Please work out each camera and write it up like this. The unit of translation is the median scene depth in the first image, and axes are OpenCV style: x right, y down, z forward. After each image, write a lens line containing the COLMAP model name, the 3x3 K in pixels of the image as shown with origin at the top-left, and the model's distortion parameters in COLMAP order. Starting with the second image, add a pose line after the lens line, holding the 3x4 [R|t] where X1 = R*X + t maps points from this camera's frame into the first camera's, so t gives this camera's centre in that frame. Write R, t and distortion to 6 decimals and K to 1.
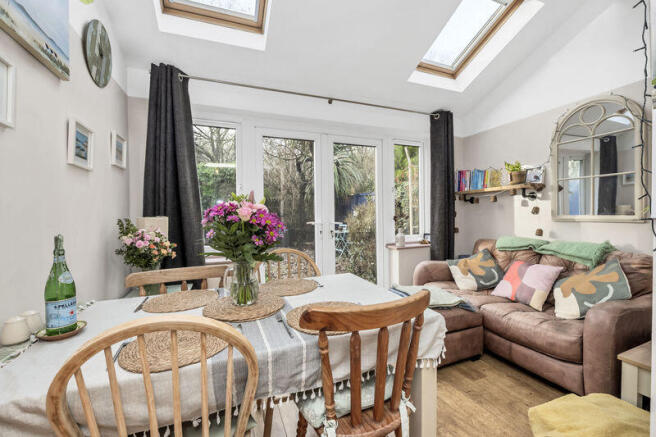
lens RADIAL K [[272.3, 0, 339.3], [0, 272.3, 218.5], [0, 0, 1]] dist [-0.012722, -0.001197]
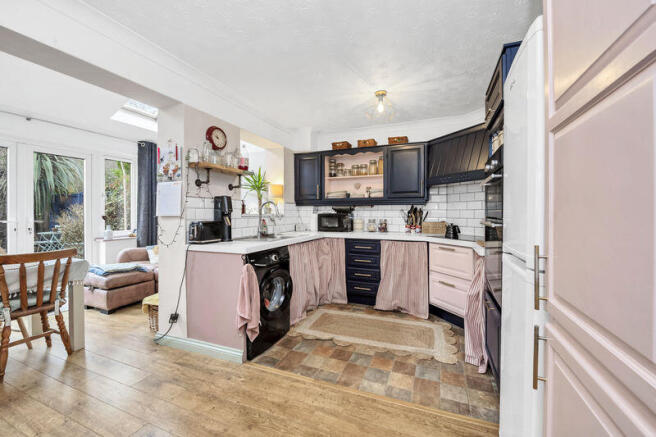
lens RADIAL K [[272.3, 0, 332.8], [0, 272.3, 215.2], [0, 0, 1]] dist [-0.012722, -0.001197]
pose [[0.724850, 0.005590, 0.688884, 0.143786], [0.002373, 0.999941, -0.010610, 0.004456], [-0.688903, 0.009325, 0.724794, -0.868356]]
